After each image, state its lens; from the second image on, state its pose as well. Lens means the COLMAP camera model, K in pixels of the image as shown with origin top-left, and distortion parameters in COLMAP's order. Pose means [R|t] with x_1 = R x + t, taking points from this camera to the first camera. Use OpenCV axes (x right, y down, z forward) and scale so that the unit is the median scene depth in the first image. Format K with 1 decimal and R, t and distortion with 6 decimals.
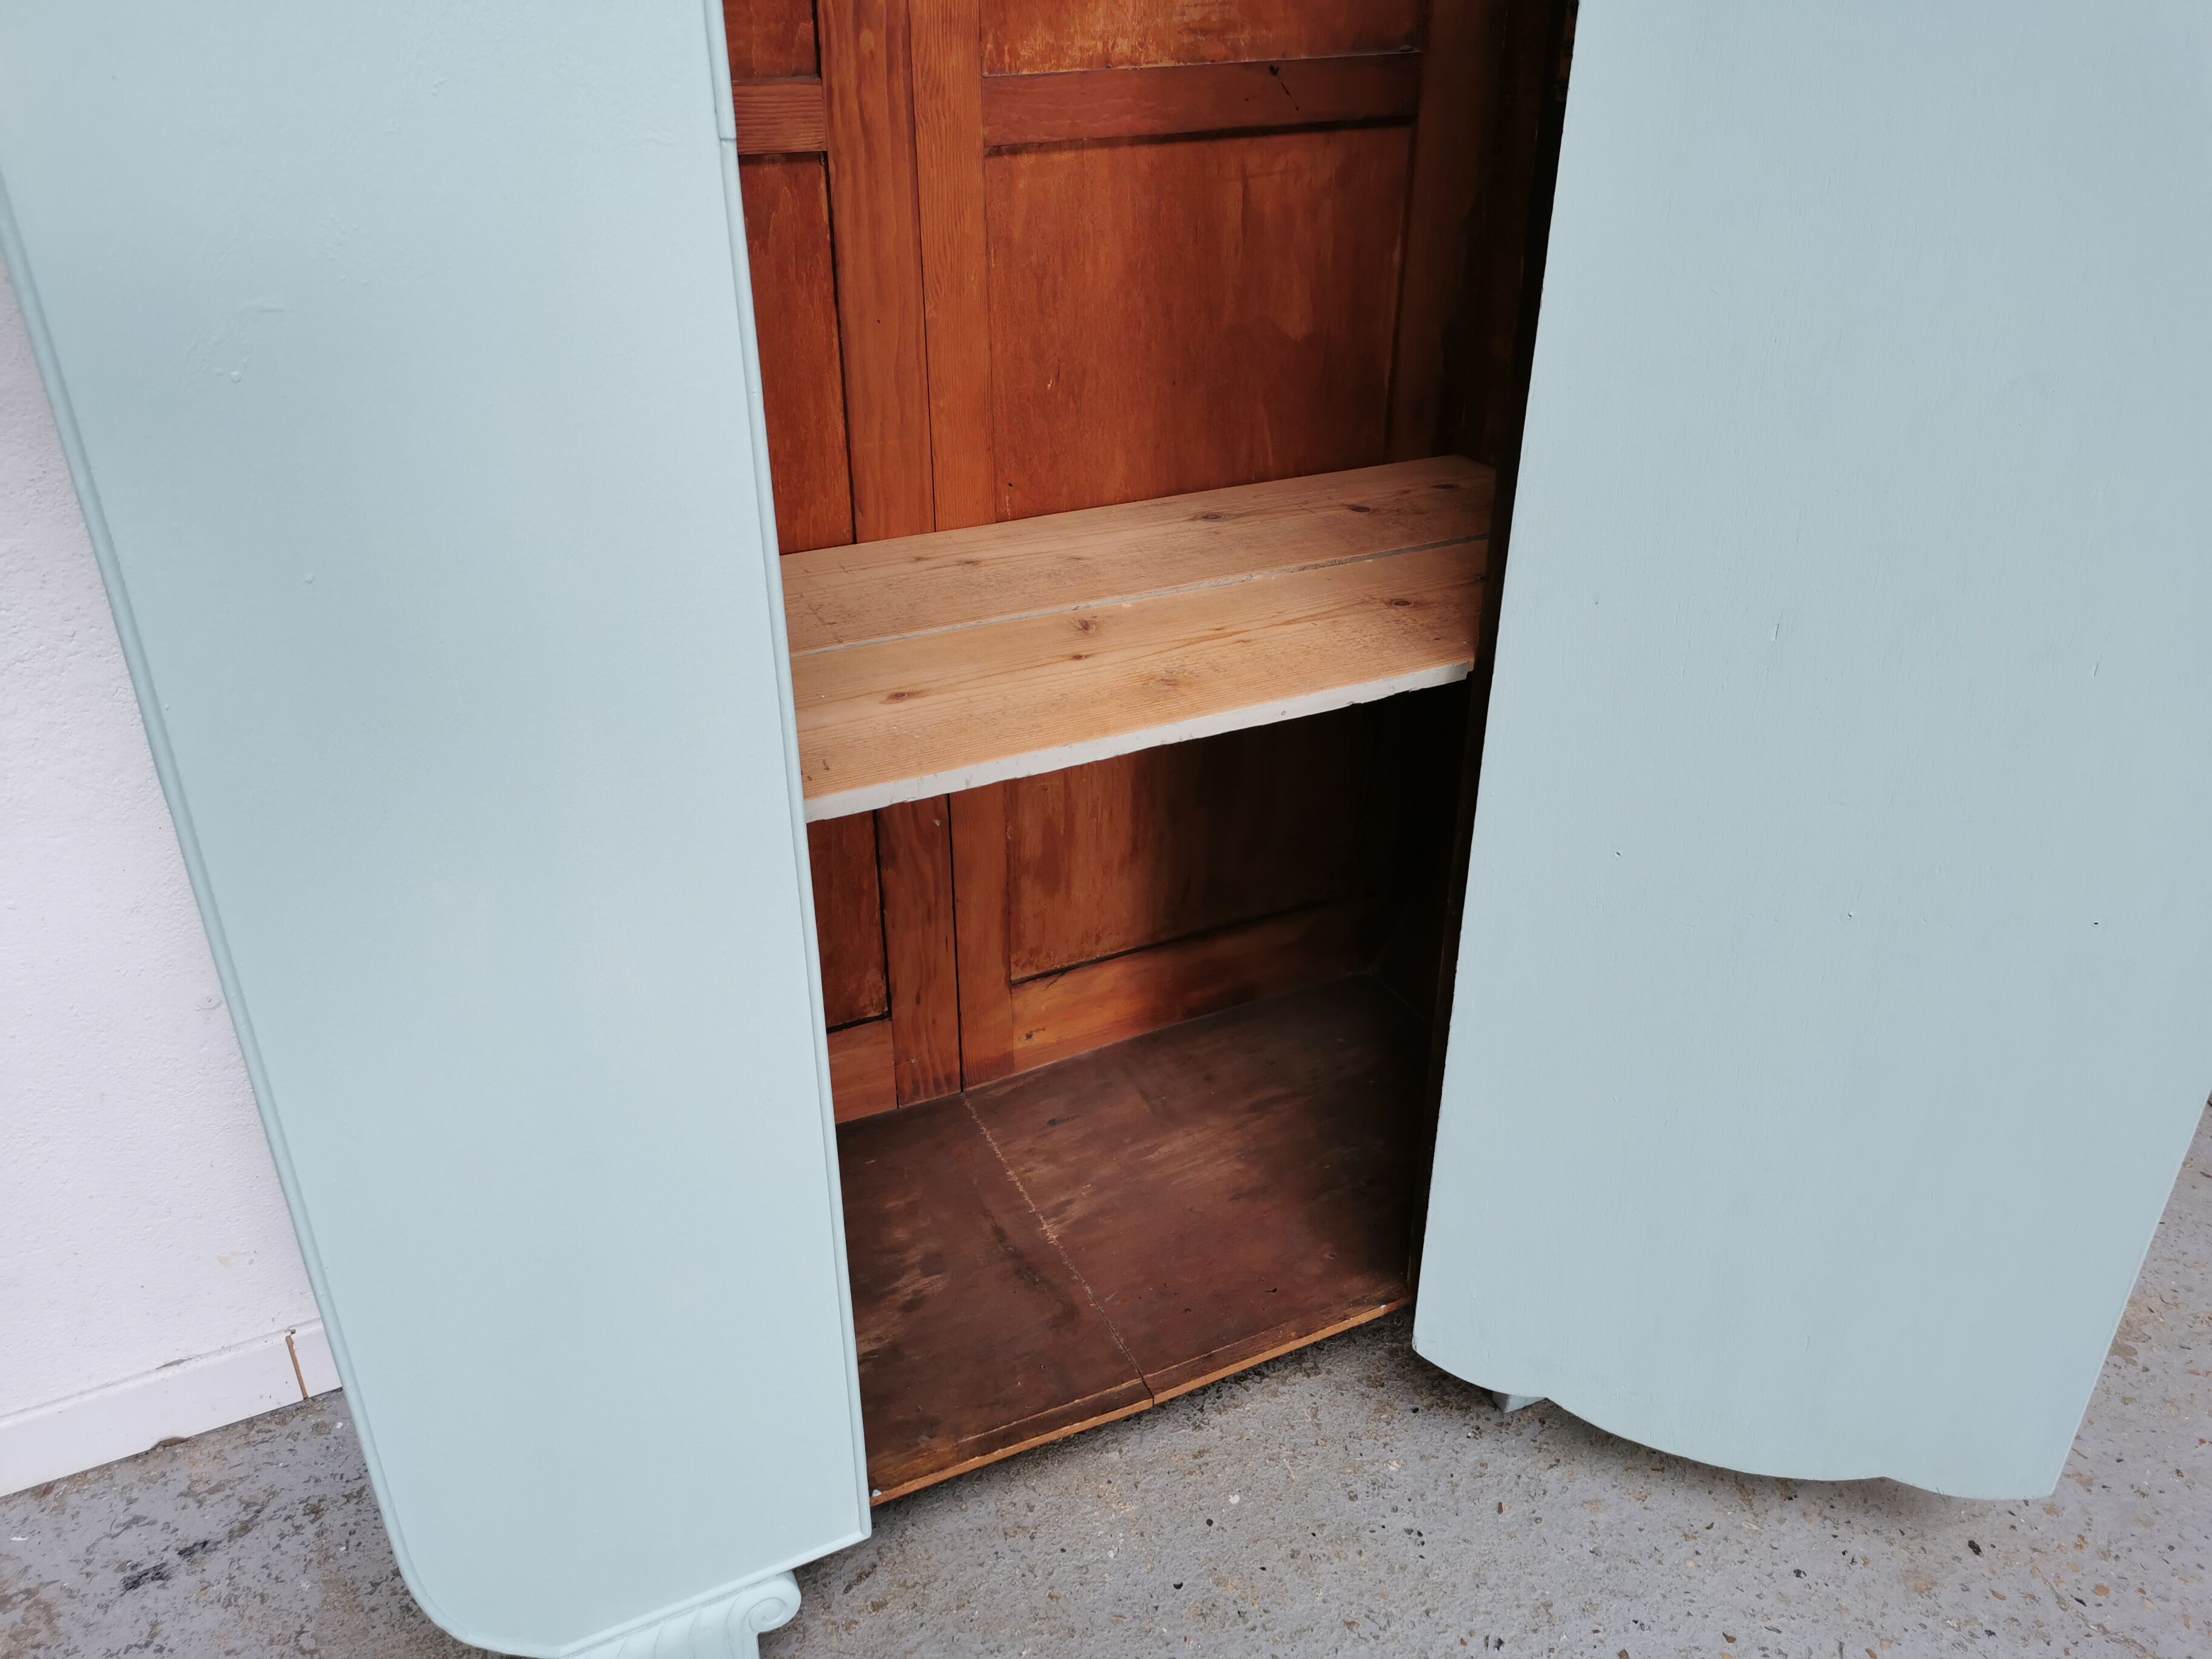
lens RADIAL K [[1738.2, 0, 1127.0], [0, 1738.2, 840.1], [0, 0, 1]] dist [0.047406, -0.036115]
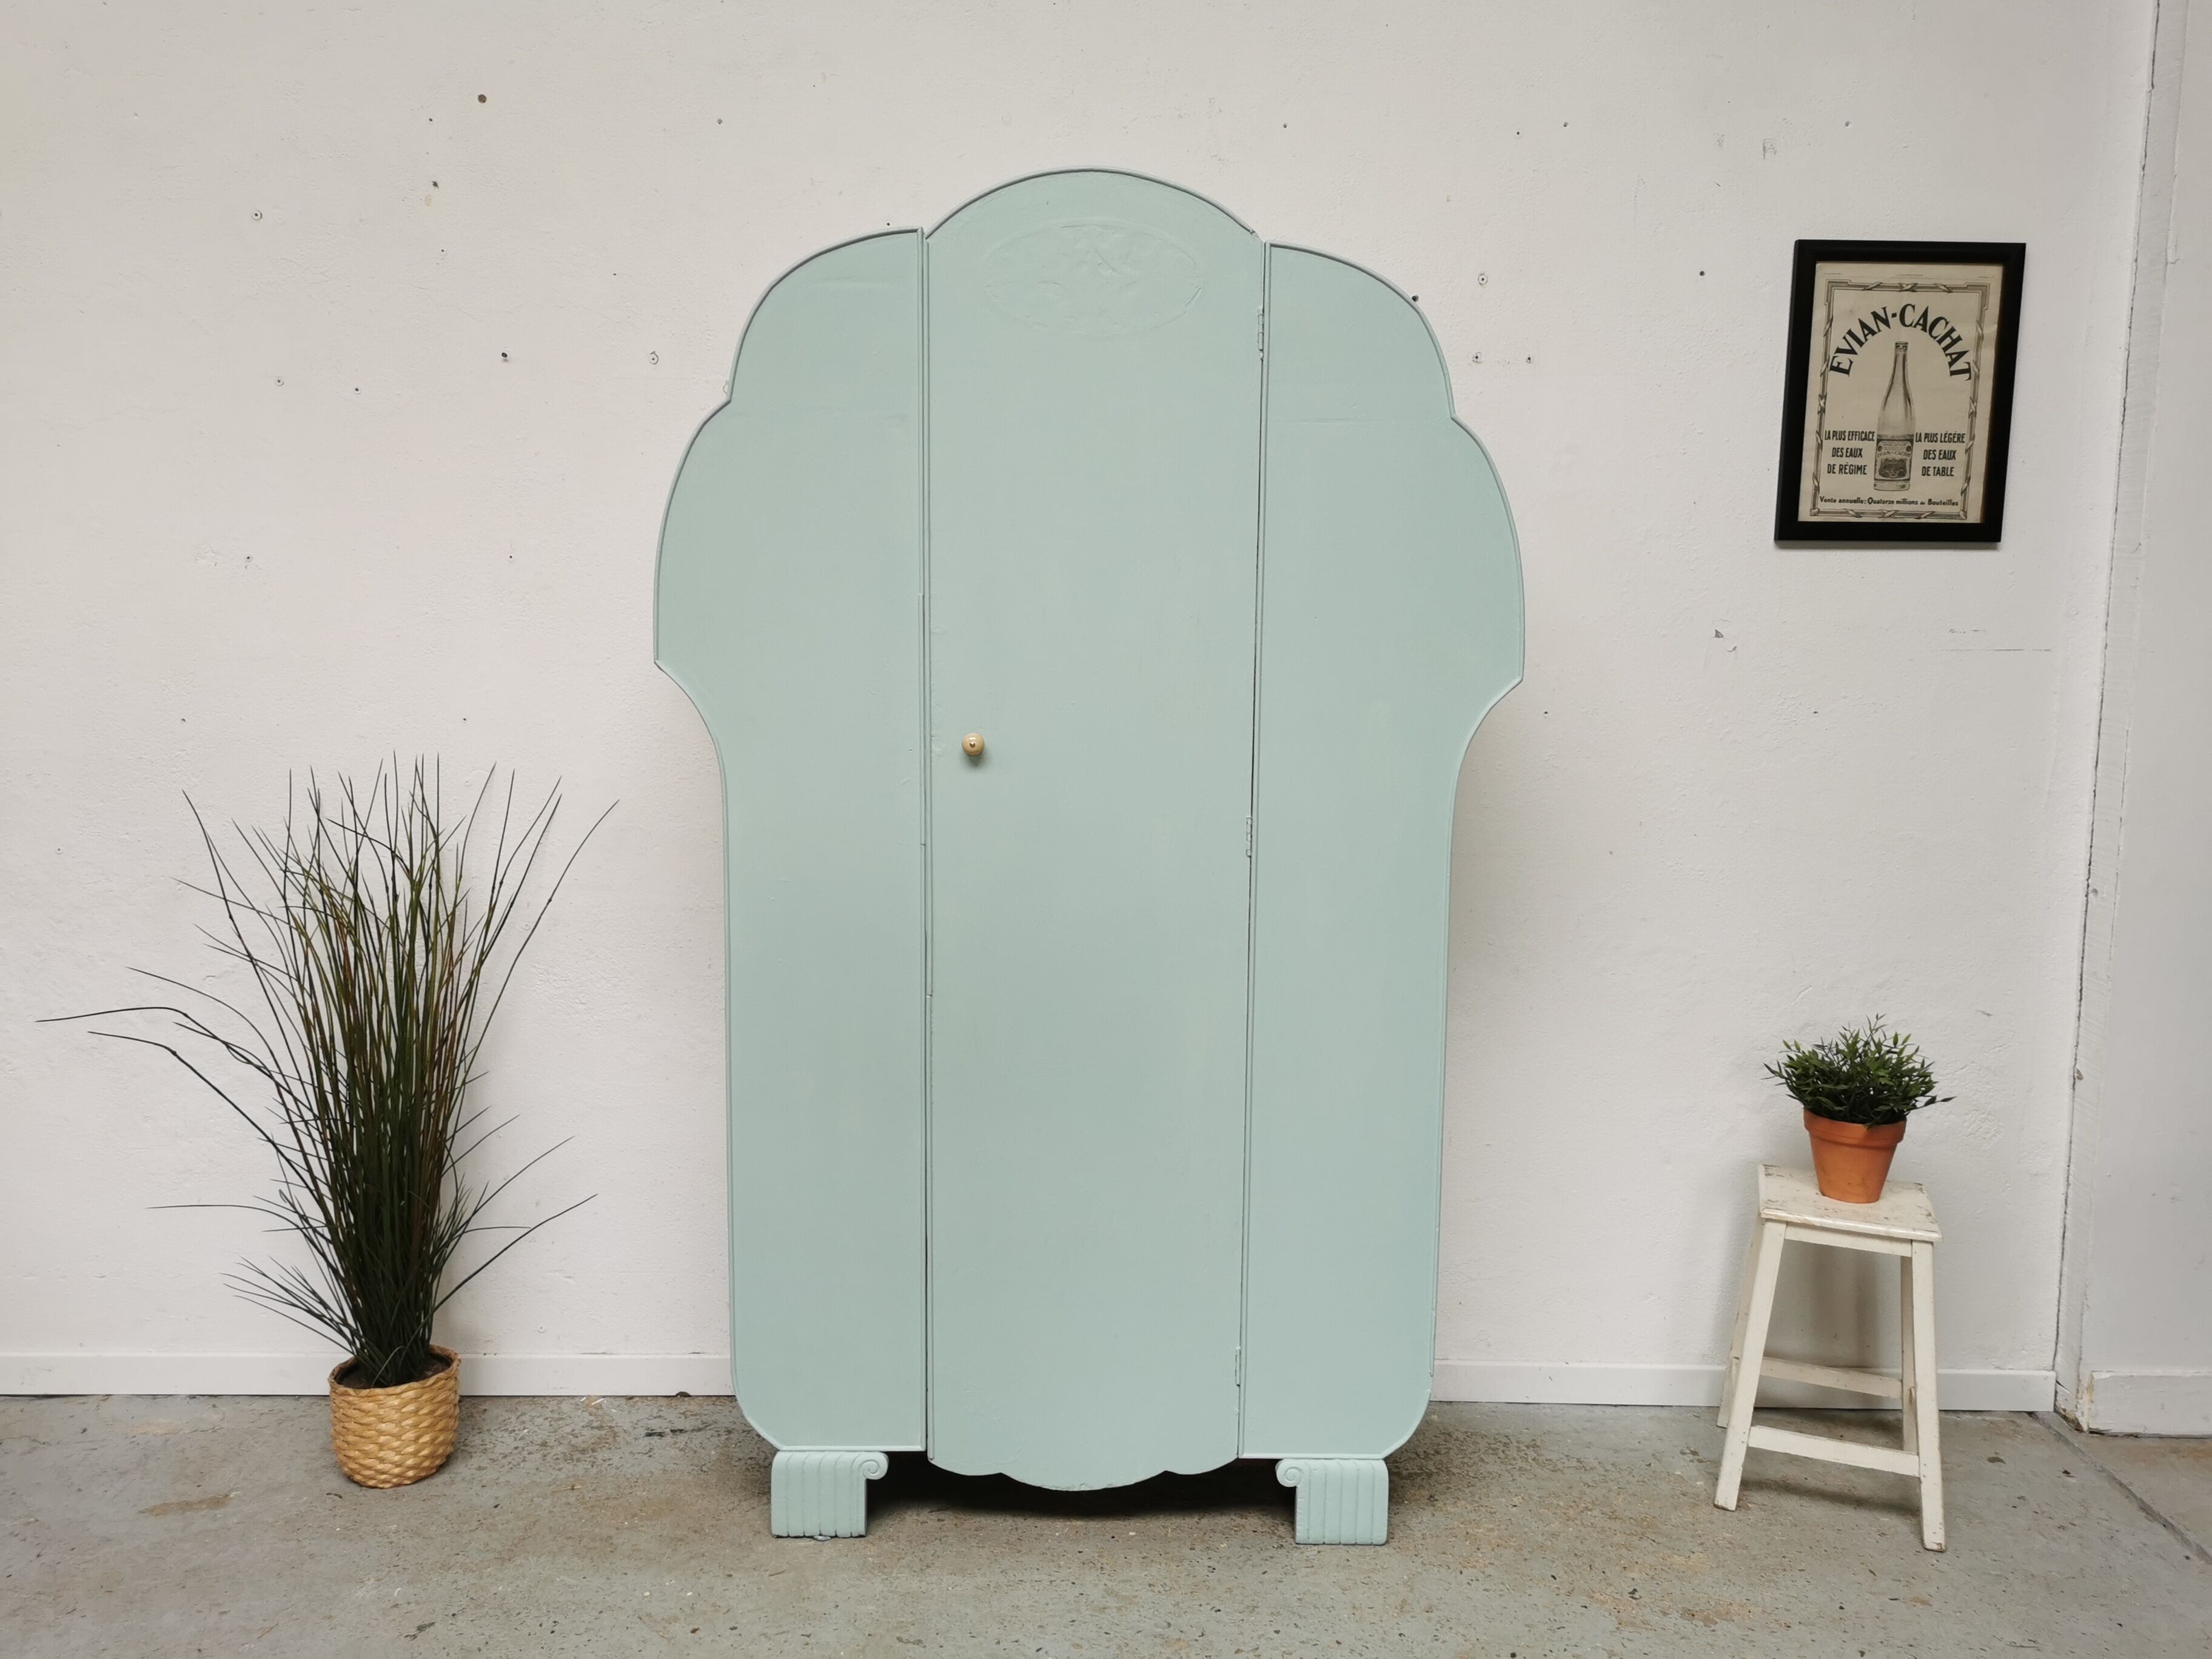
lens RADIAL K [[1780.8, 0, 1103.4], [0, 1780.8, 786.7], [0, 0, 1]] dist [0.052042, -0.055749]
pose [[0.905147, 0.061775, -0.420586, 0.807405], [-0.219430, 0.915281, -0.337803, 0.308557], [0.364087, 0.398051, 0.842019, -0.957408]]
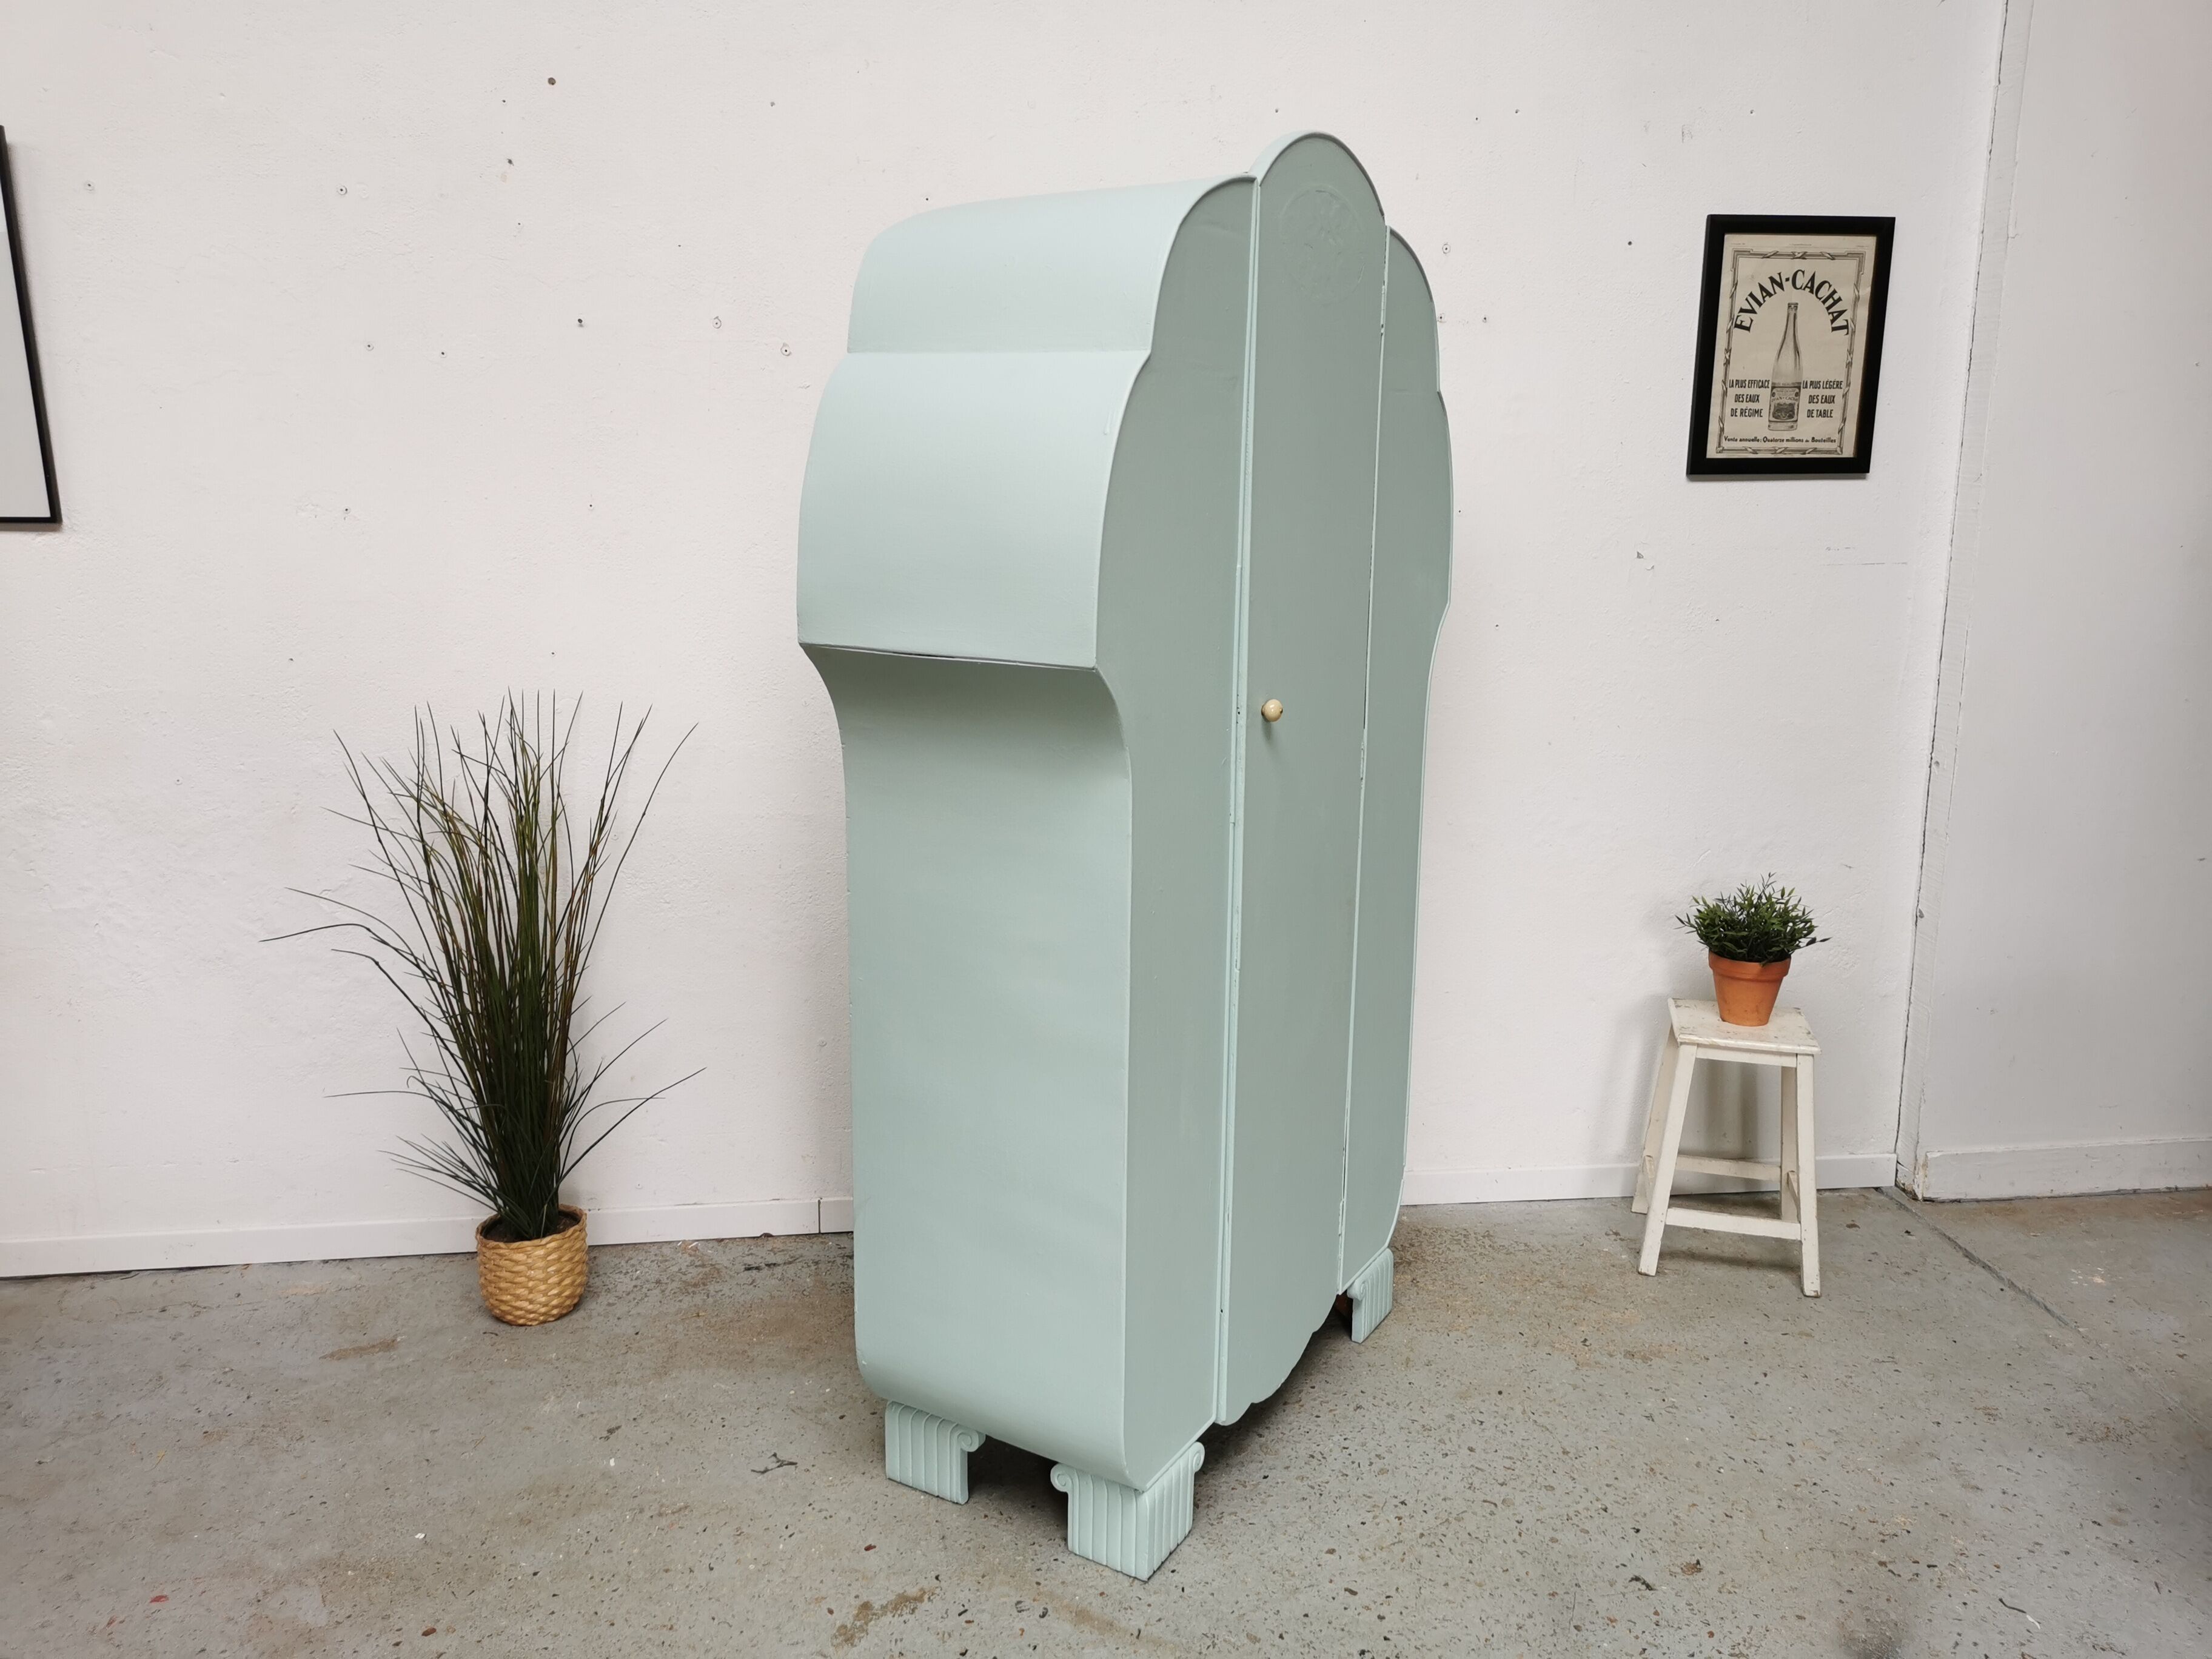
lens RADIAL K [[1780.6, 0, 1108.8], [0, 1780.6, 804.3], [0, 0, 1]] dist [0.095791, -0.163302]
pose [[0.944958, 0.070149, -0.319585, 0.685010], [-0.162303, 0.948602, -0.271684, 0.396767], [0.284100, 0.308600, 0.907774, -1.364030]]
